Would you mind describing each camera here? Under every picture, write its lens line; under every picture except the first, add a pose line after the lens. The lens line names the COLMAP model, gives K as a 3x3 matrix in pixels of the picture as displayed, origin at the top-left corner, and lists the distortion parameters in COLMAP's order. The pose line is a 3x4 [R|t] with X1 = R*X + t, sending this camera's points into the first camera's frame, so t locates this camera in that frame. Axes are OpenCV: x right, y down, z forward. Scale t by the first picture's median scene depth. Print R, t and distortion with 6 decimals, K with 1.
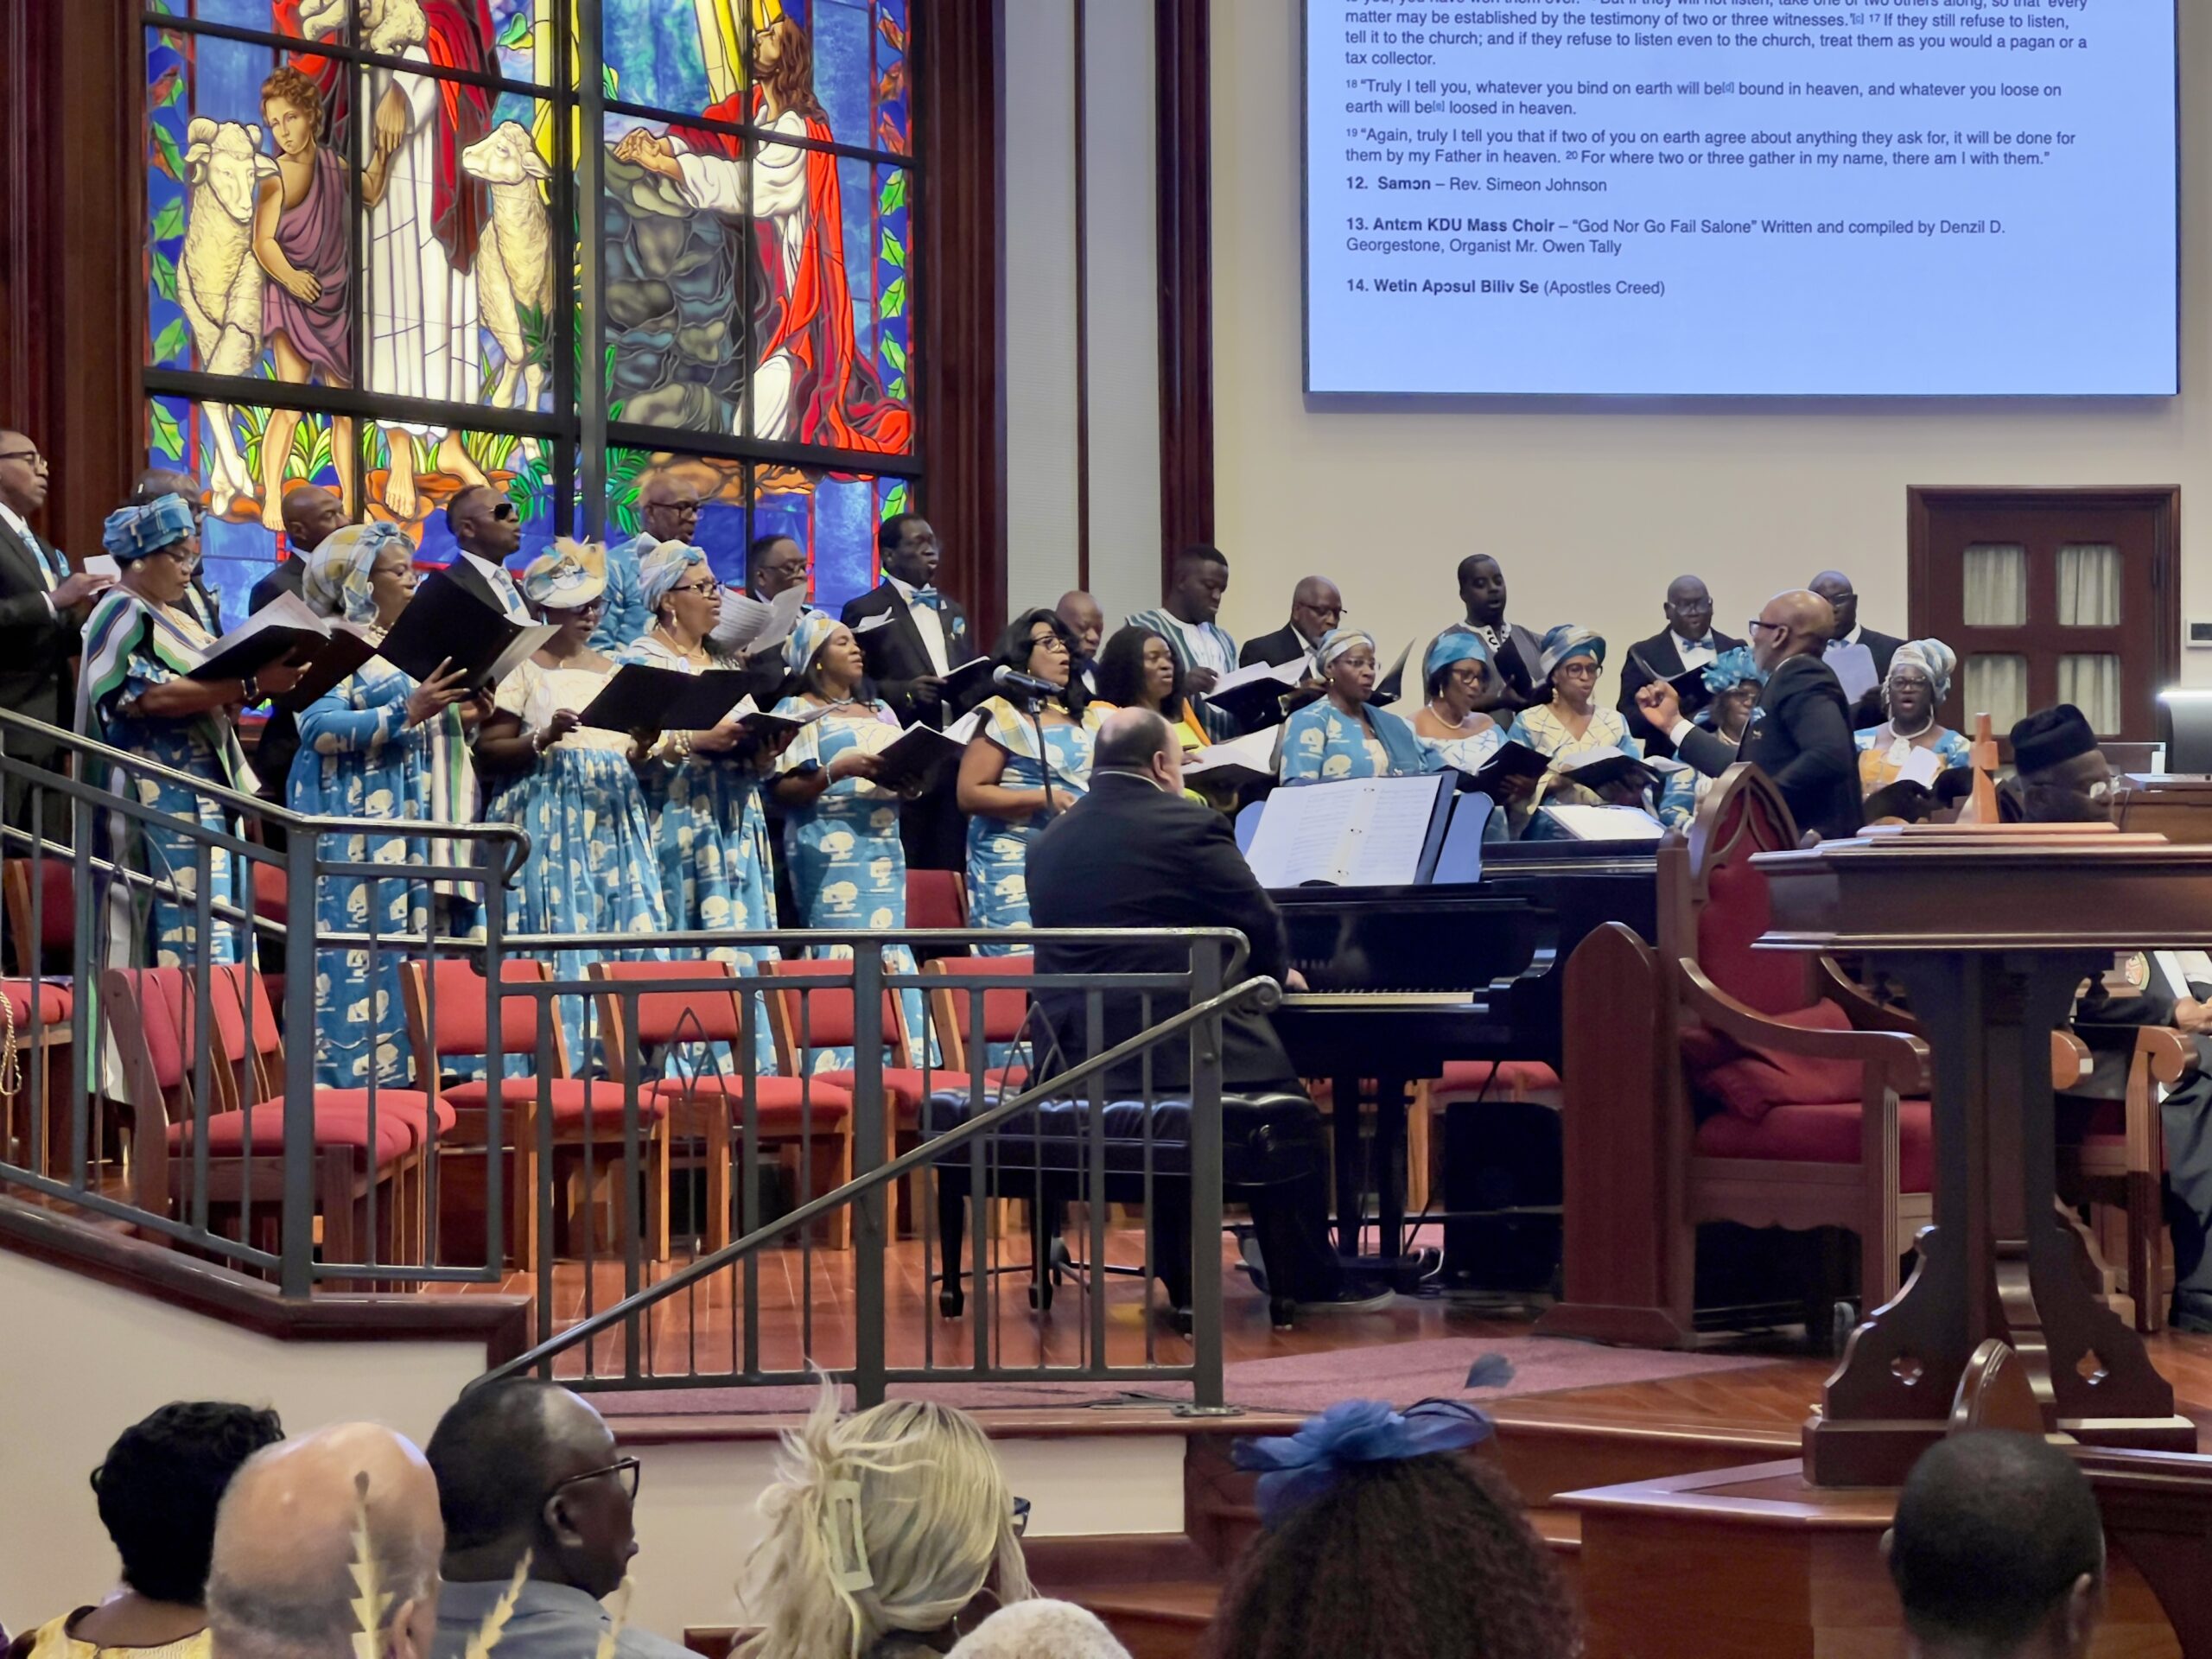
lens RADIAL K [[4950.1, 0, 1113.0], [0, 4950.1, 822.8], [0, 0, 1]] dist [0.470035, 0.000000]
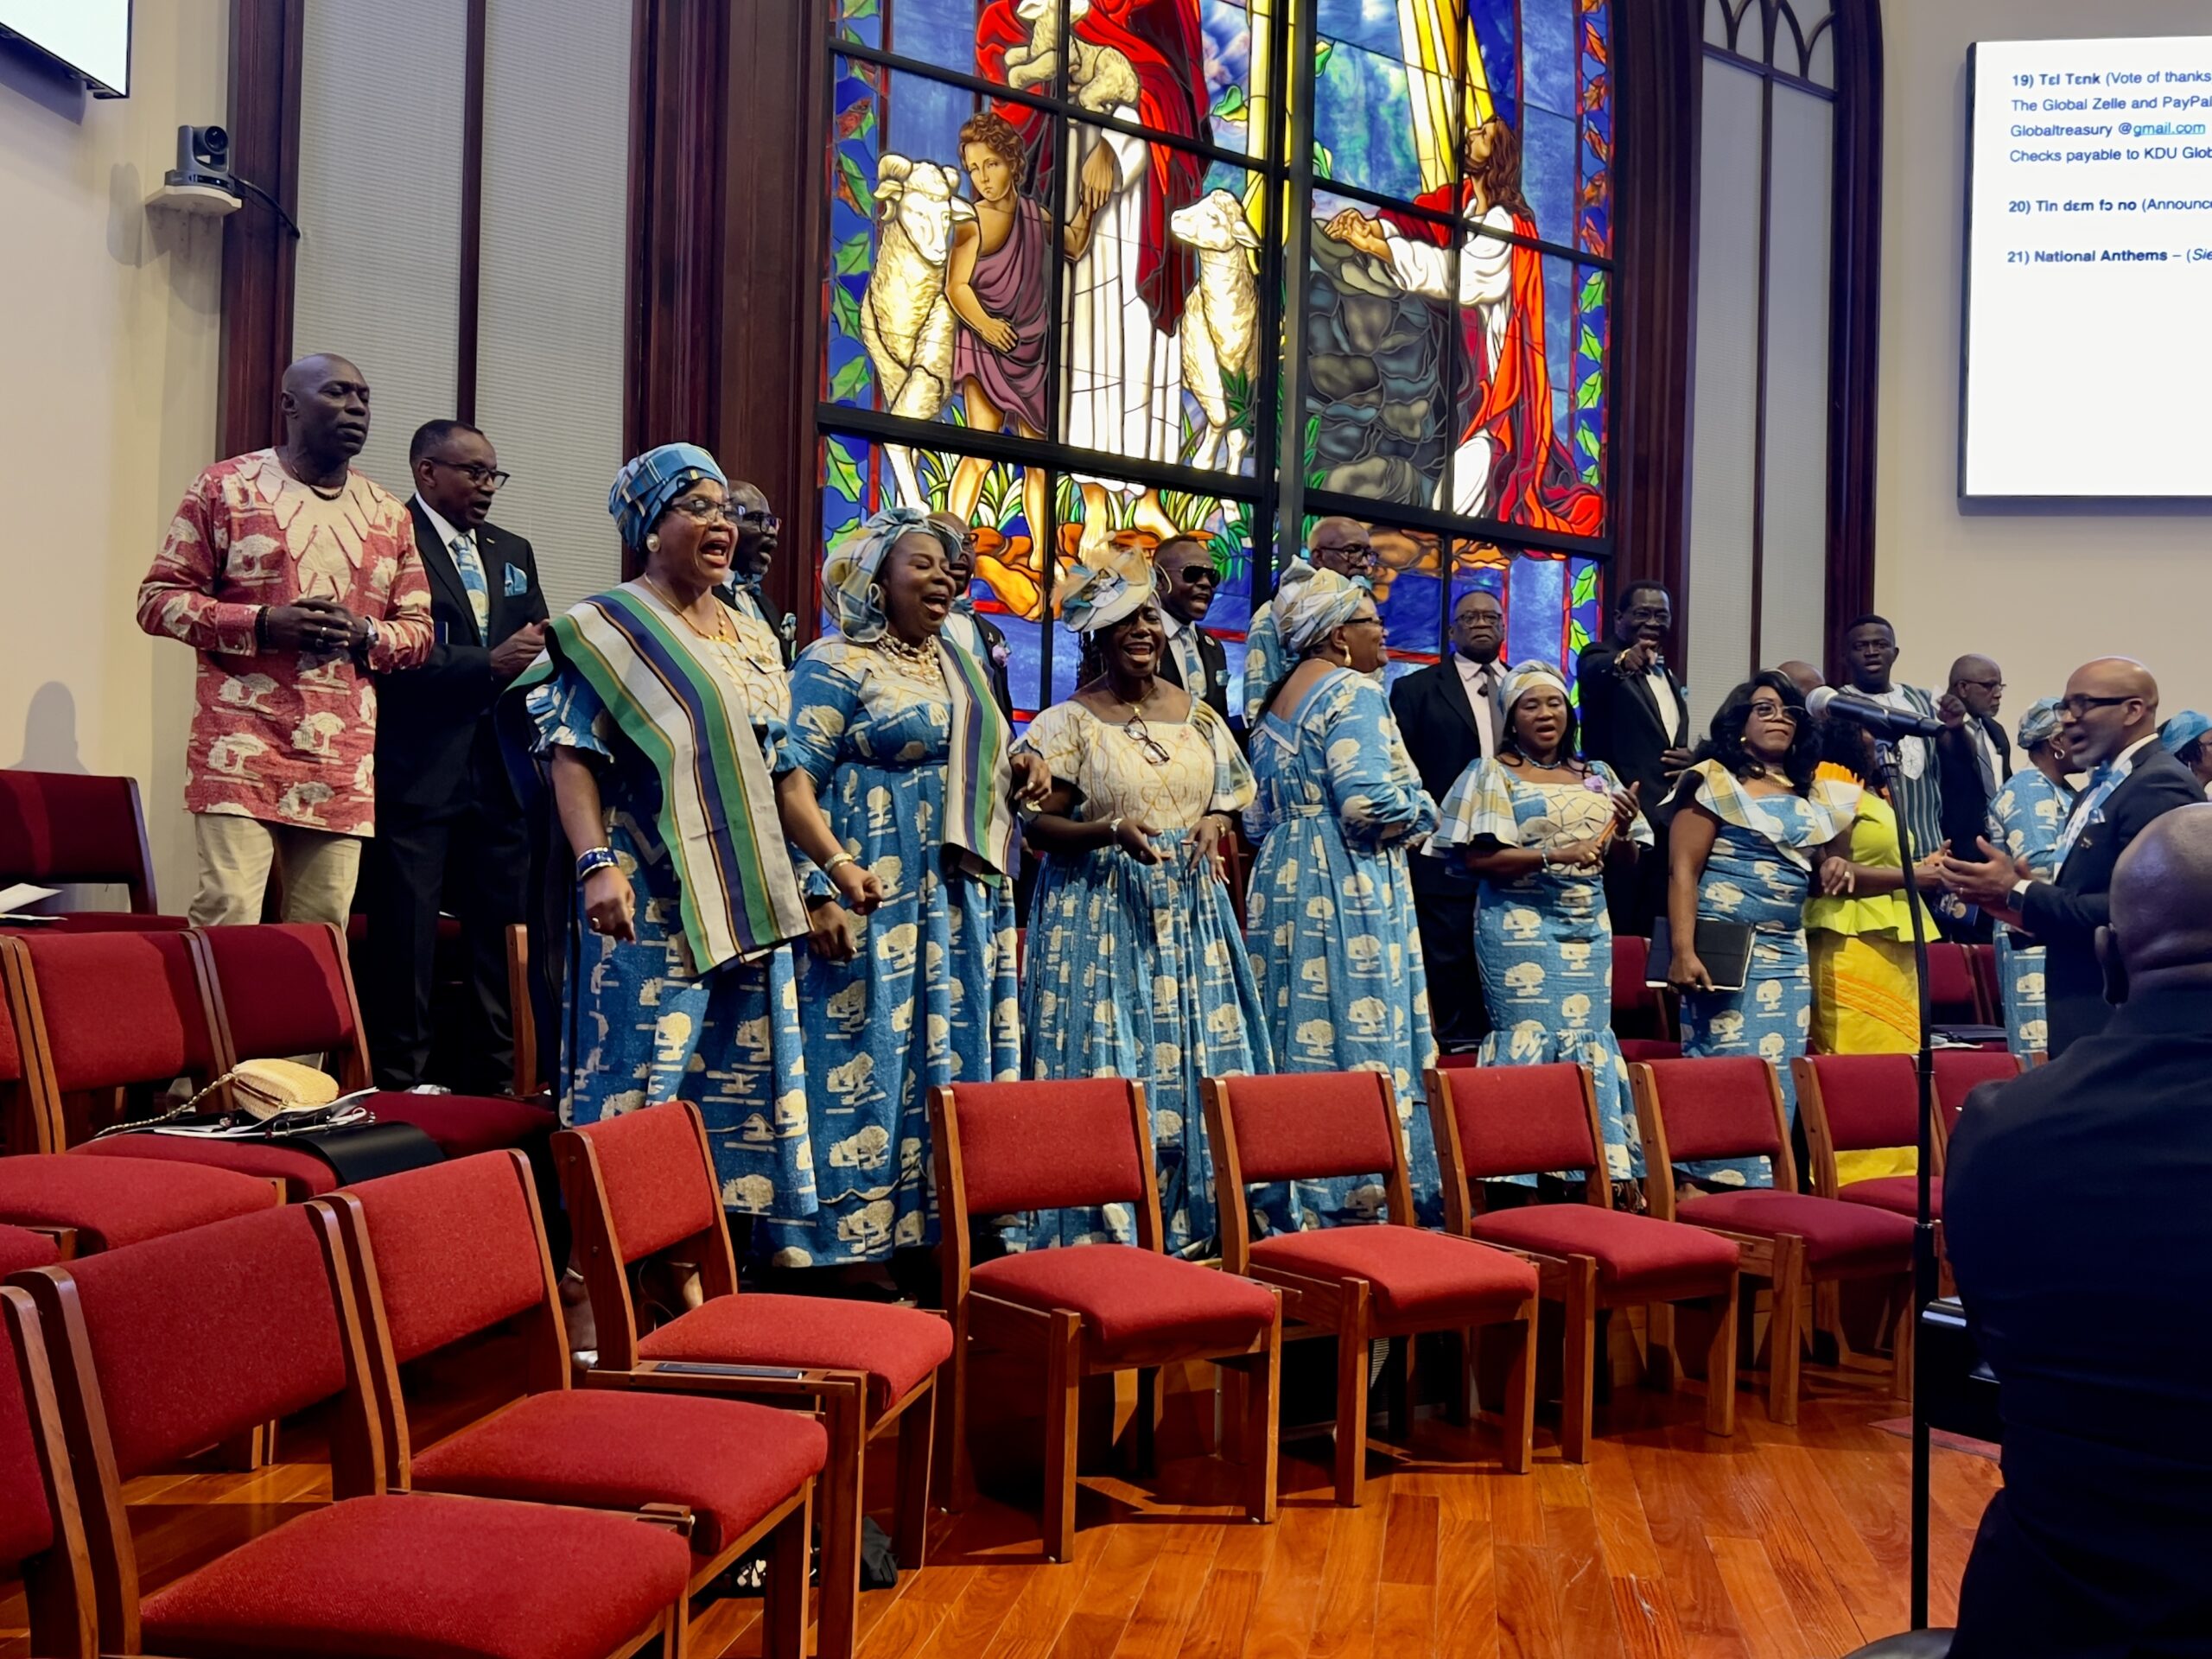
lens RADIAL K [[2206.7, 0, 1118.8], [0, 2206.7, 833.9], [0, 0, 1]] dist [-0.005159, 0.000000]
pose [[0.972947, 0.028144, -0.229308, -0.033941], [-0.028625, 0.999589, 0.001228, -0.009010], [0.229248, 0.005369, 0.973353, 0.561859]]
